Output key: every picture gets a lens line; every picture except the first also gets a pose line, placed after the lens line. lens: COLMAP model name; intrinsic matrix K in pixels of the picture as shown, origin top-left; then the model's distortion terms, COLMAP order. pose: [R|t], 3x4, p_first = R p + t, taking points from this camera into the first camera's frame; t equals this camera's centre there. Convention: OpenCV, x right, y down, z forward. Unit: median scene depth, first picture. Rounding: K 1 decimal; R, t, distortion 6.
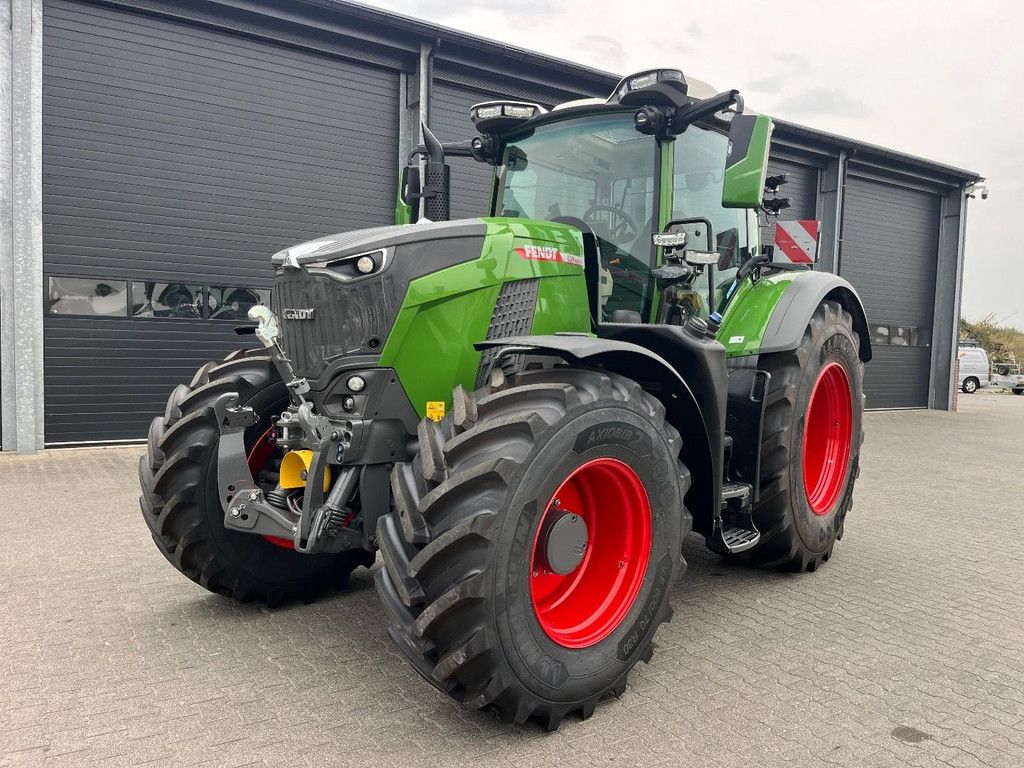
lens RADIAL K [[795.6, 0, 519.1], [0, 795.6, 385.1], [0, 0, 1]] dist [0.016529, -0.007066]
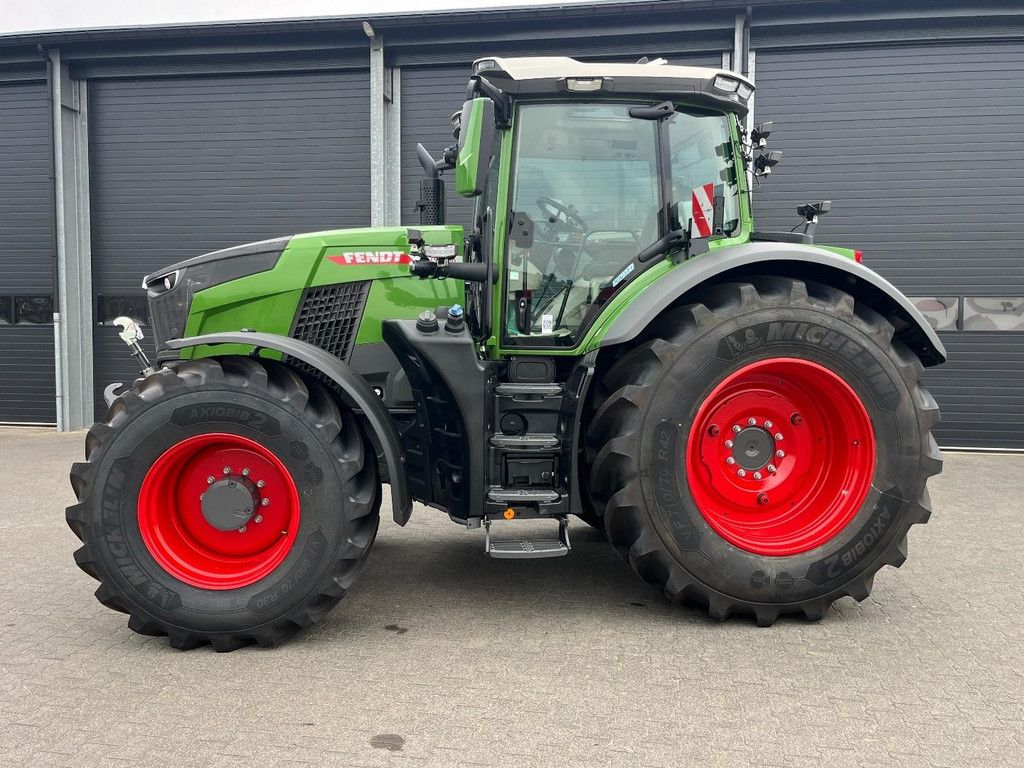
lens RADIAL K [[881.8, 0, 498.6], [0, 881.8, 379.6], [0, 0, 1]] dist [0.025432, -0.000596]
pose [[0.724823, 0.010185, -0.688860, 1.013189], [-0.026104, 0.999579, -0.012689, 0.013117], [0.688440, 0.027179, 0.724784, 0.246206]]
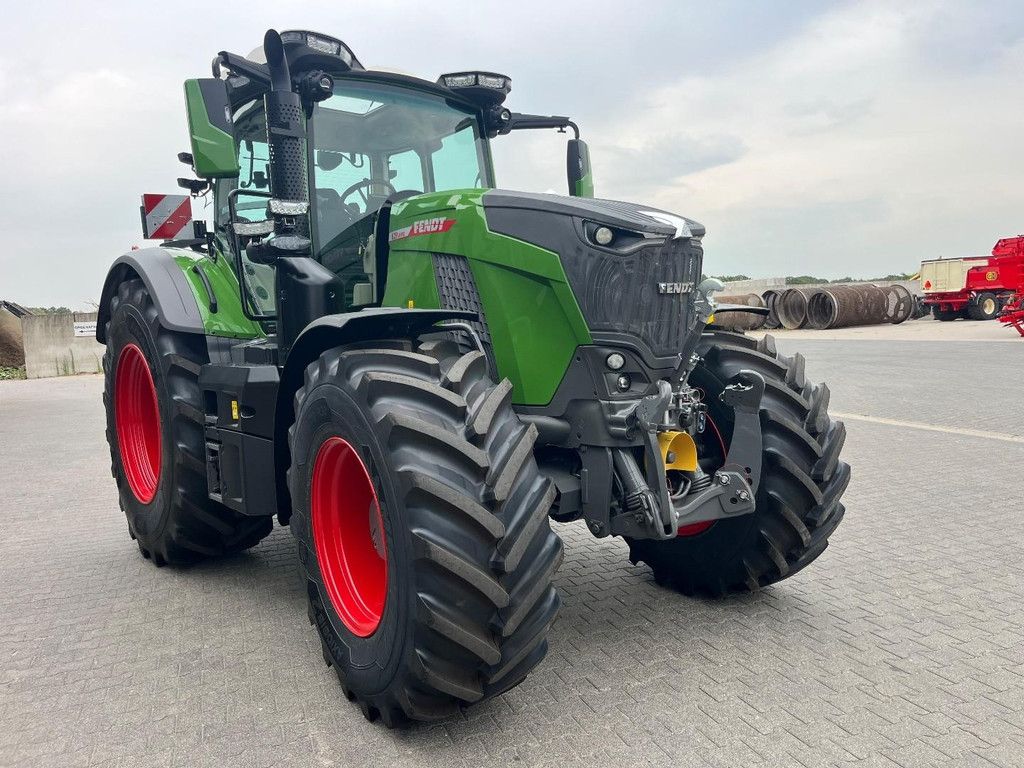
lens RADIAL K [[798.9, 0, 518.0], [0, 798.9, 376.5], [0, 0, 1]] dist [0.008016, 0.000602]
pose [[0.206020, -0.113812, 0.971907, -1.039207], [0.112058, 0.989423, 0.092110, -0.077284], [-0.972111, 0.089933, 0.216594, 0.817351]]
